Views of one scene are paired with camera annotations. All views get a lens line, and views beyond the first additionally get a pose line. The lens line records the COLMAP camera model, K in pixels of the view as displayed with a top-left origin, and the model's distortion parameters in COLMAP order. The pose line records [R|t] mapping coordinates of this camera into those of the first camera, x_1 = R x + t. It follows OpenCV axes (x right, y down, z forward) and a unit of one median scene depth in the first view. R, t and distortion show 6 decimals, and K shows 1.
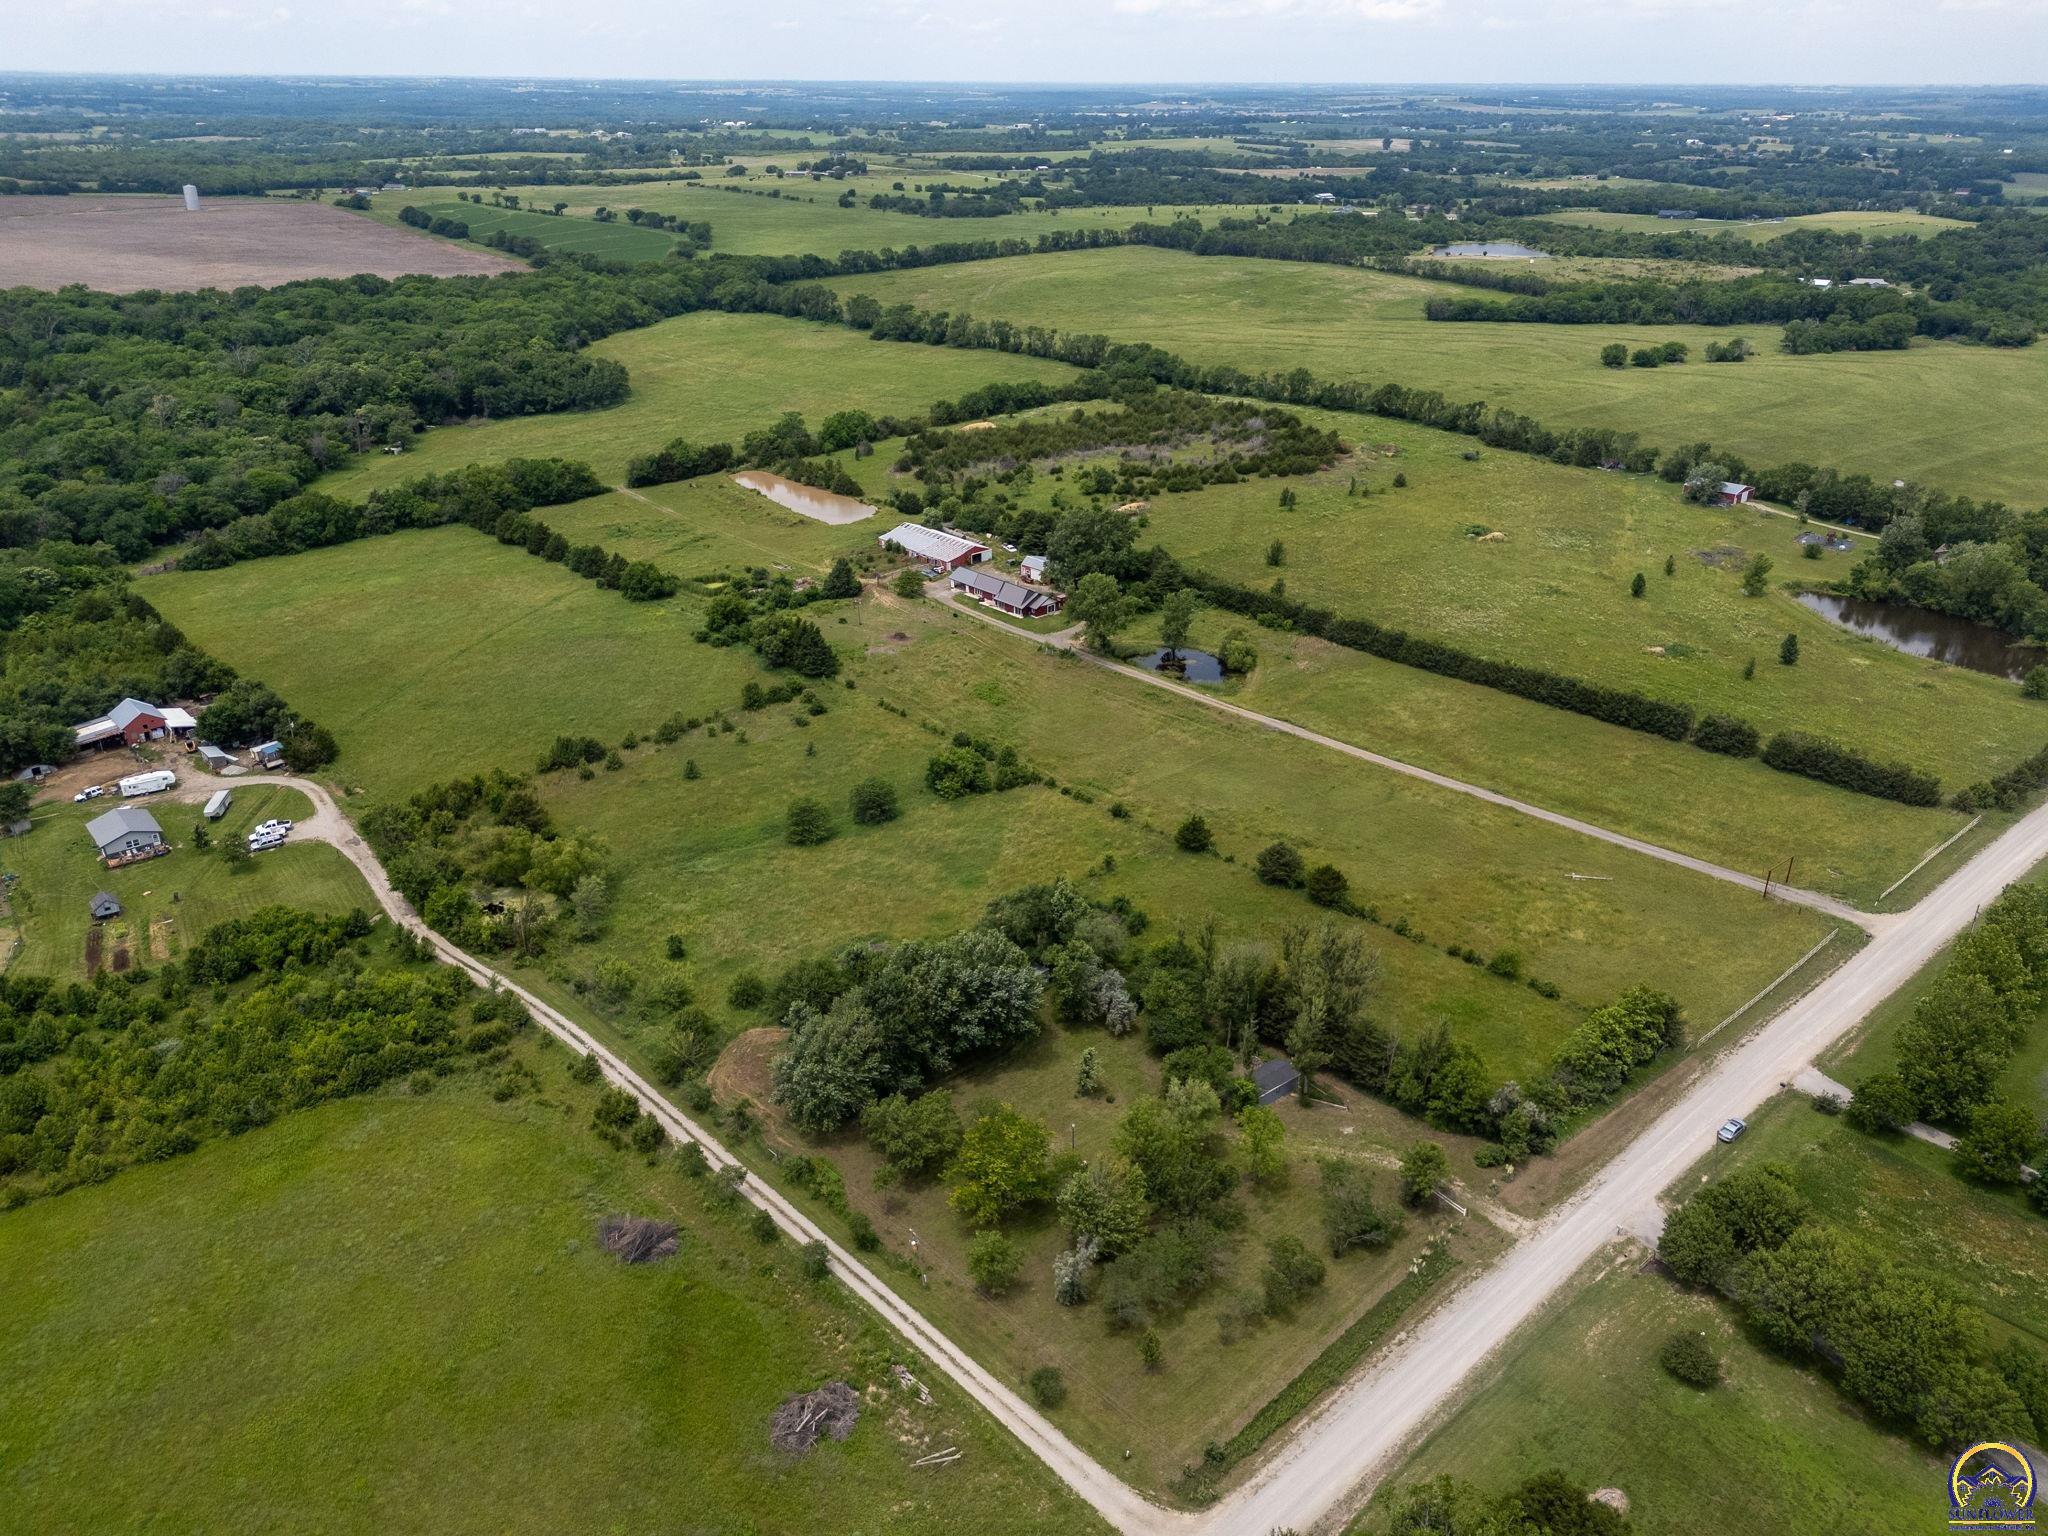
lens RADIAL K [[1498.6, 0, 1018.5], [0, 1498.6, 779.0], [0, 0, 1]] dist [0.067629, -0.054810]
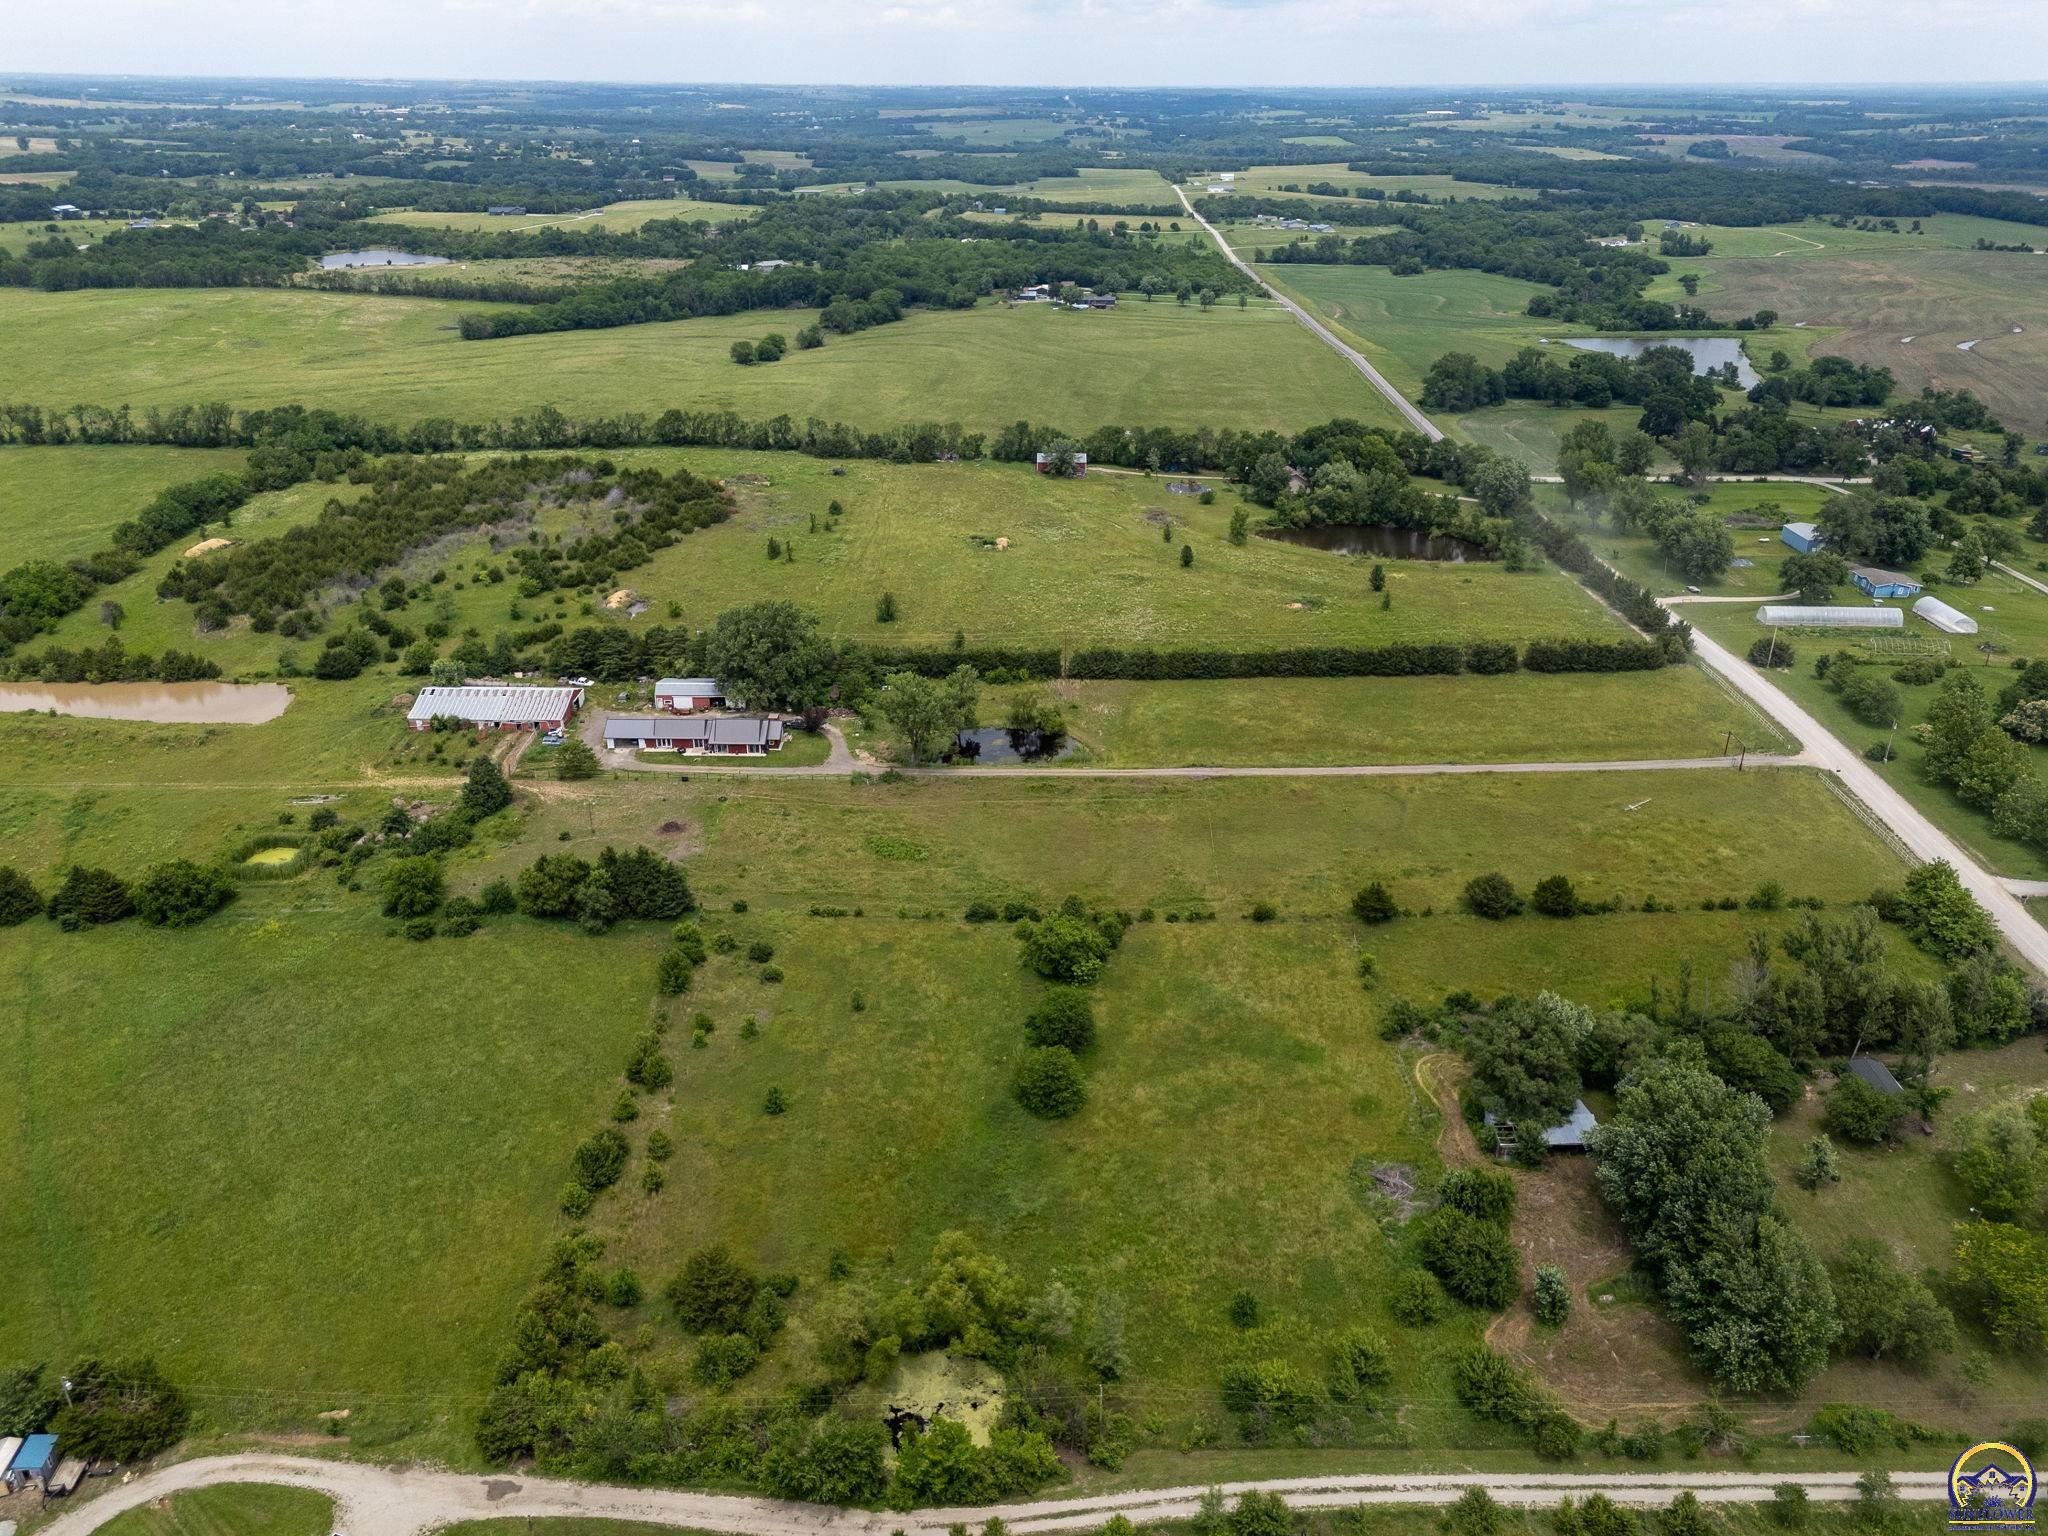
lens RADIAL K [[1498.6, 0, 1024.3], [0, 1498.6, 777.2], [0, 0, 1]] dist [0.067629, -0.054810]
pose [[0.678335, -0.311629, 0.665394, -0.462187], [0.309624, 0.942505, 0.125765, -0.163253], [-0.666329, 0.120712, 0.735822, 0.342394]]
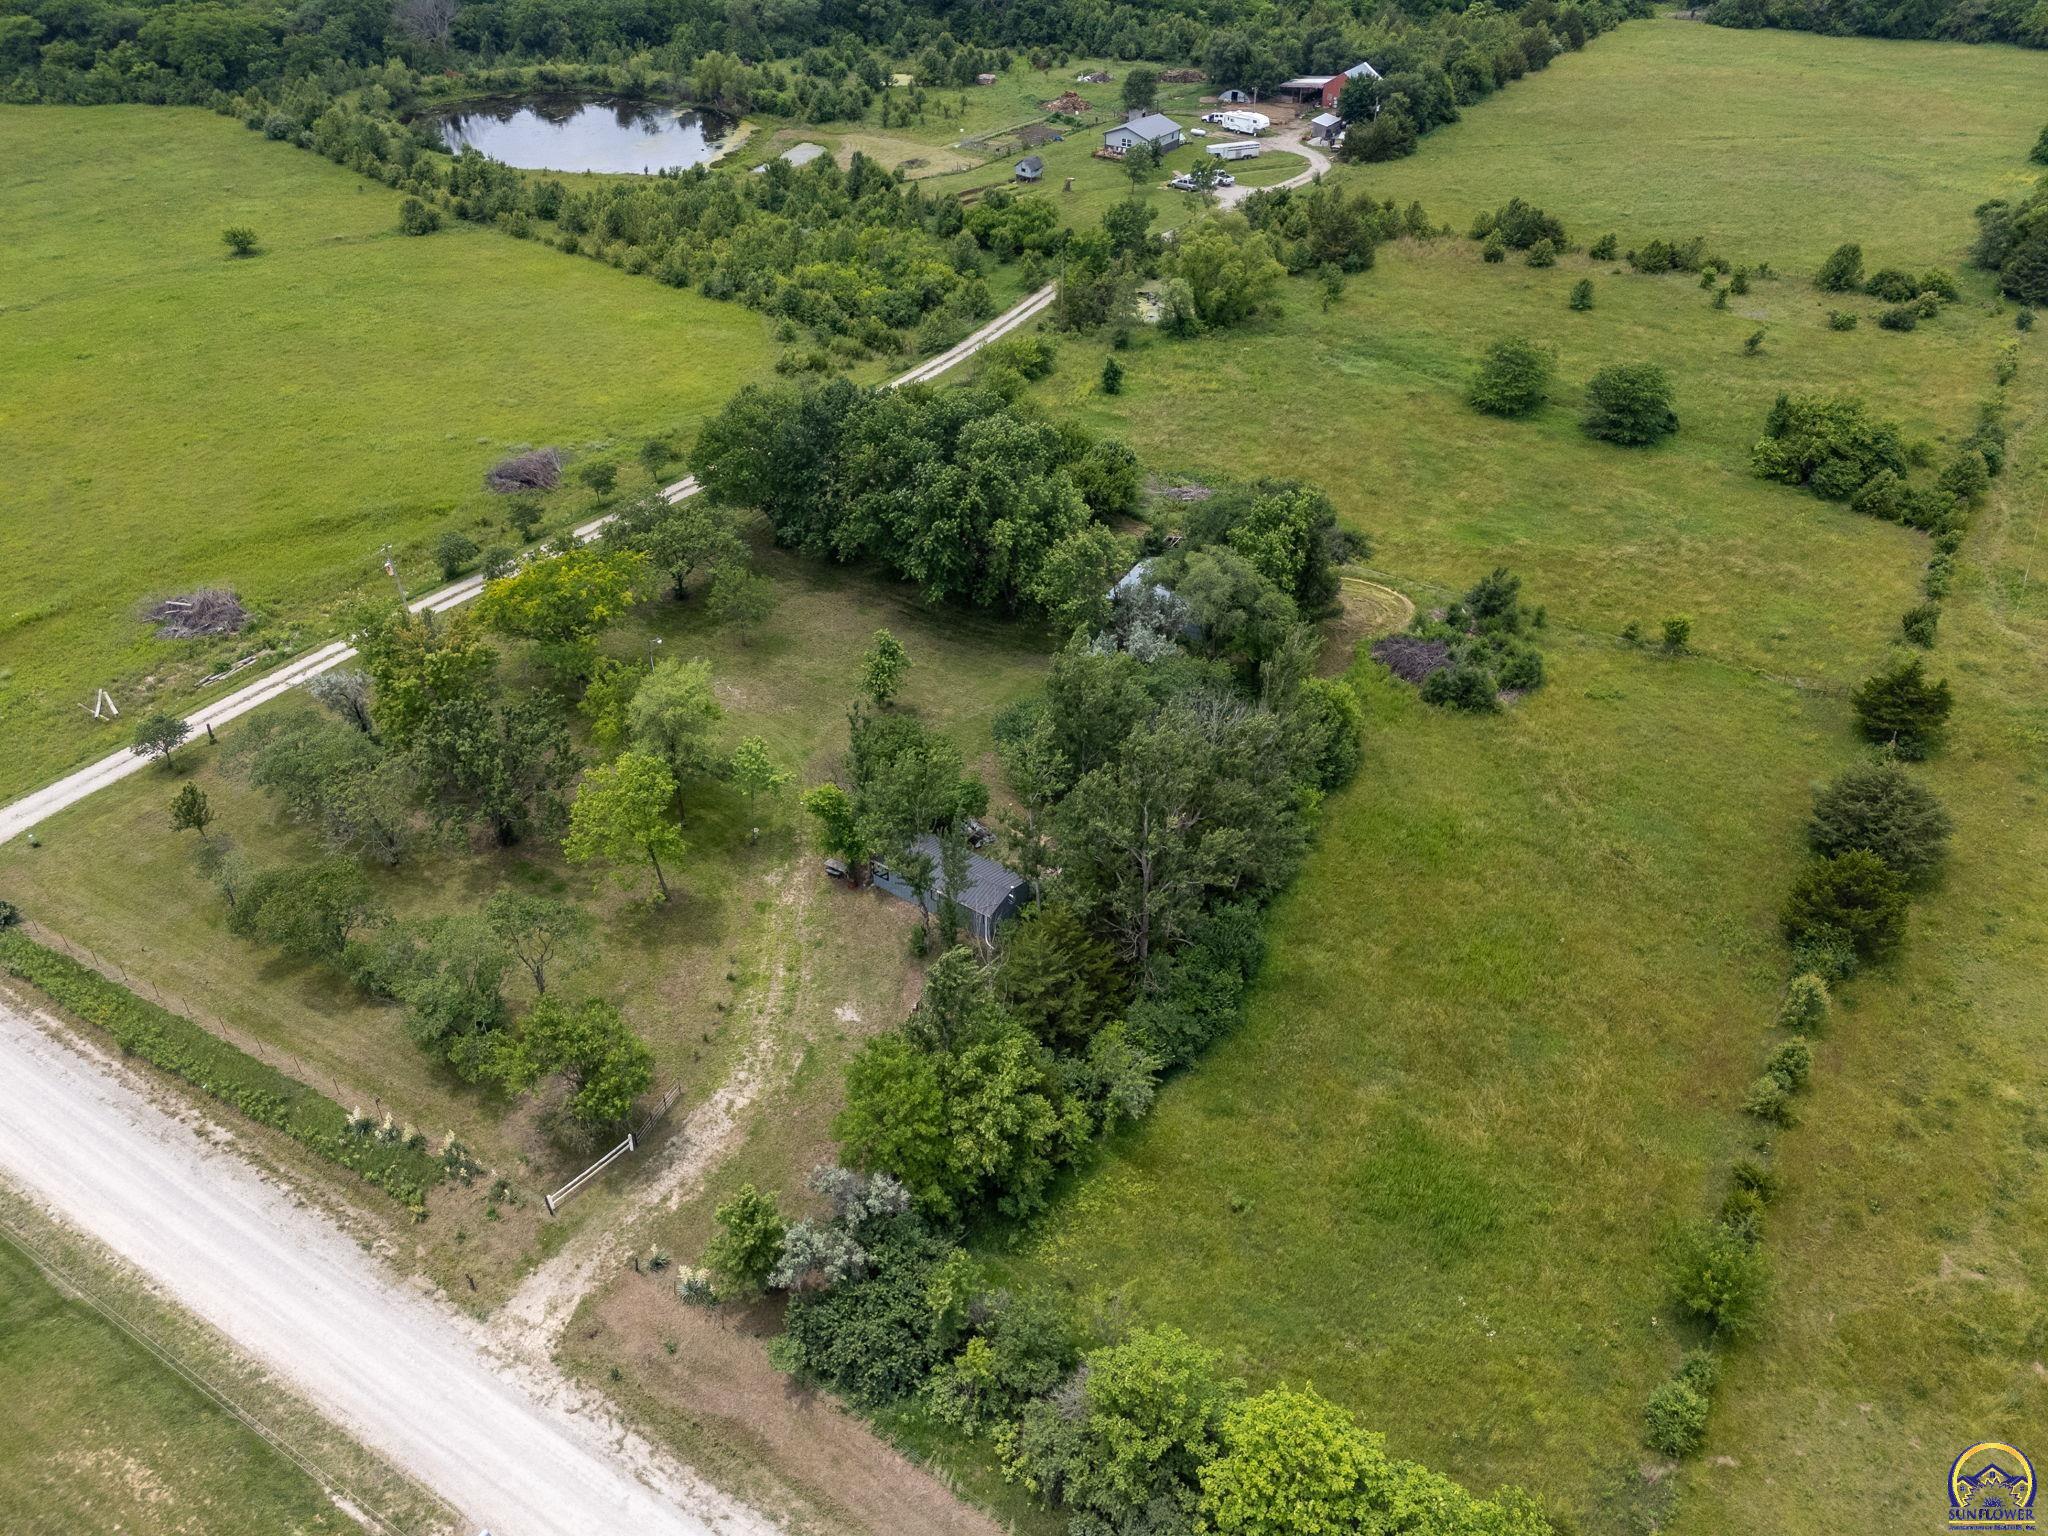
lens RADIAL K [[1498.6, 0, 1025.8], [0, 1498.6, 761.0], [0, 0, 1]] dist [0.067629, -0.054810]
pose [[0.268471, 0.560686, -0.783297, 0.296941], [-0.404859, 0.803521, 0.436398, -0.028429], [0.874078, 0.199965, 0.442721, 0.447997]]
